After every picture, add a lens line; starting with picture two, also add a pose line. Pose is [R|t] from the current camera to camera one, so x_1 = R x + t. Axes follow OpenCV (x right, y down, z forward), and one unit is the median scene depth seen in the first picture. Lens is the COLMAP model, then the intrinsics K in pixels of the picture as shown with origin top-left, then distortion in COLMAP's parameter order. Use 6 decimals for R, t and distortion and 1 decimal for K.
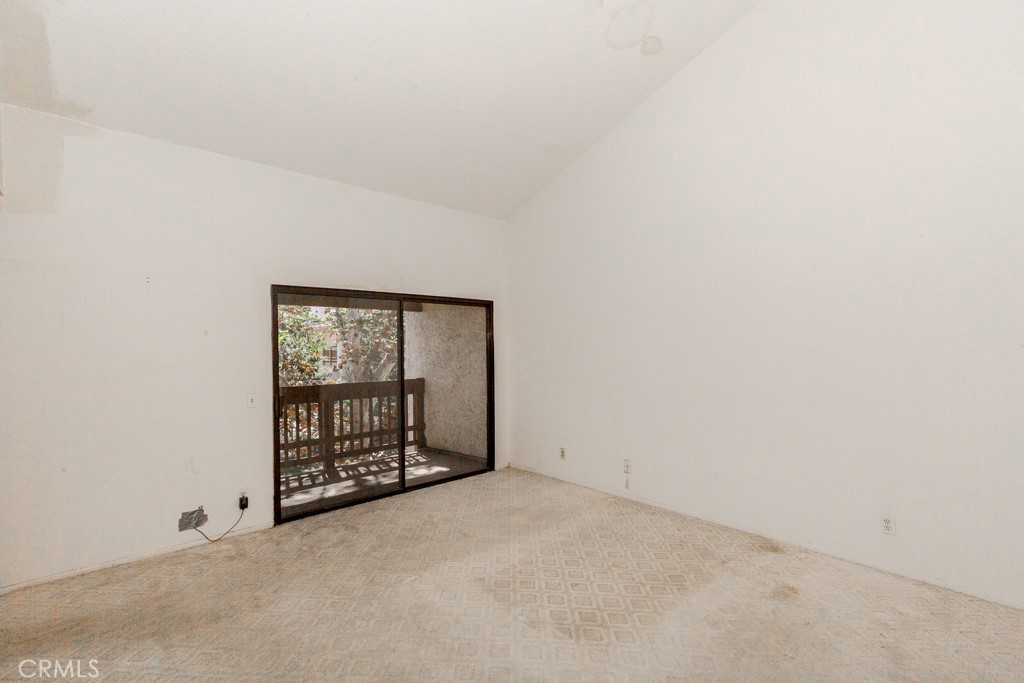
lens RADIAL K [[459.7, 0, 508.2], [0, 459.7, 345.5], [0, 0, 1]] dist [0.003594, -0.000062]
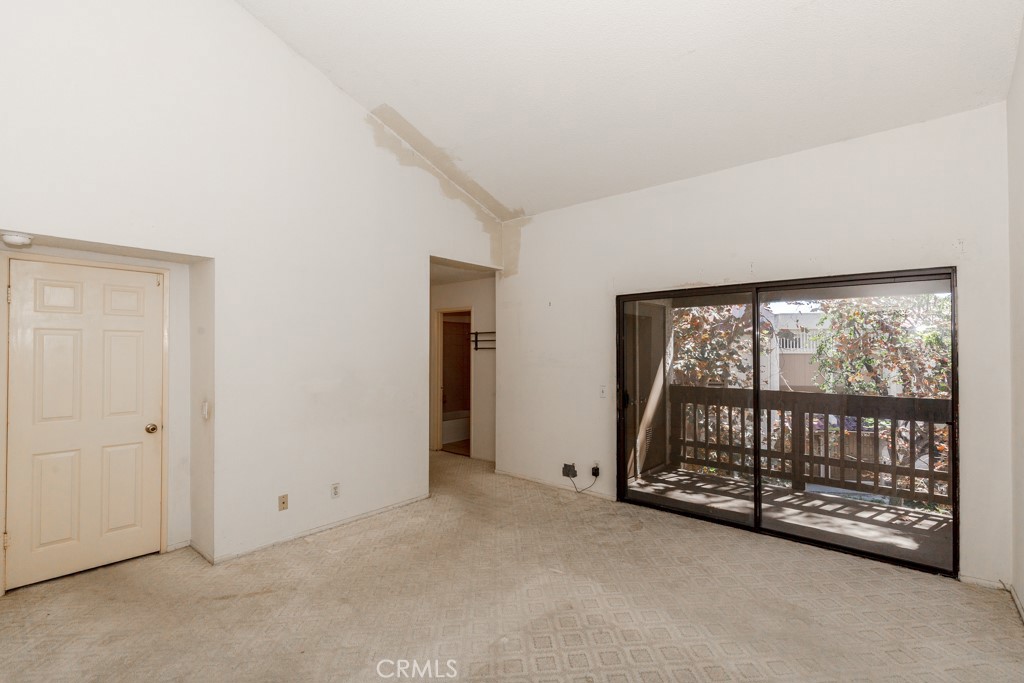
lens RADIAL K [[467.0, 0, 509.7], [0, 467.0, 343.5], [0, 0, 1]] dist [0.006627, -0.000113]
pose [[0.131658, -0.000048, -0.991295, 0.650252], [0.000991, 1.000000, 0.000083, -0.008775], [0.991295, -0.000993, 0.131658, 0.588589]]
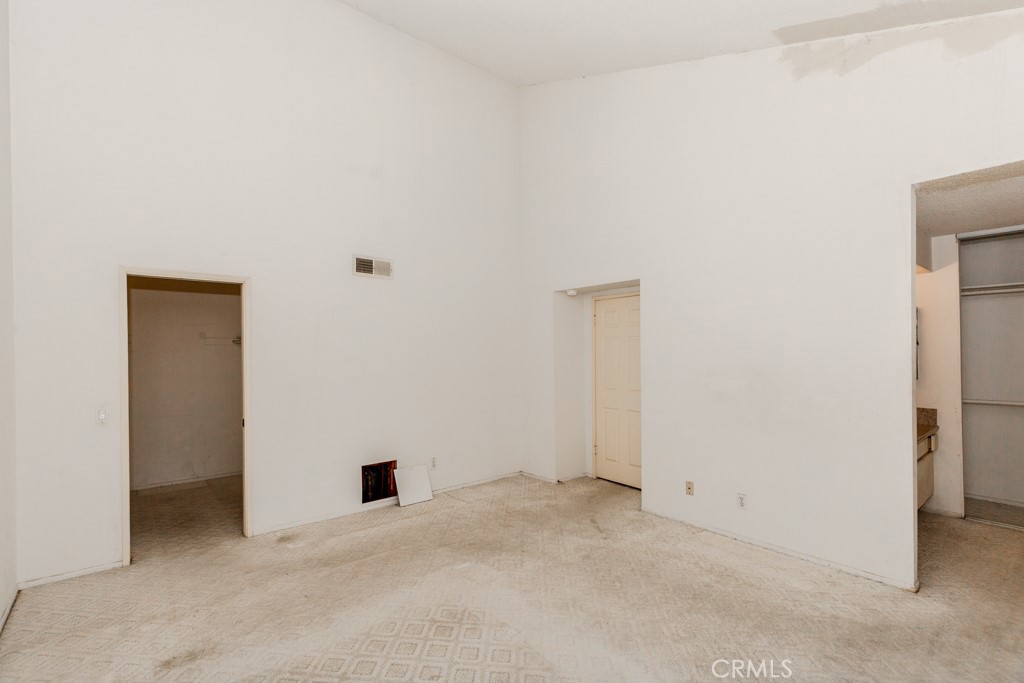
lens RADIAL K [[465.9, 0, 512.0], [0, 465.9, 353.1], [0, 0, 1]] dist [0.011076, 0.000031]
pose [[-0.999345, 0.021464, 0.029137, -0.007653], [0.021514, 0.999768, 0.001383, 0.006102], [-0.029100, 0.002008, -0.999574, 1.311686]]
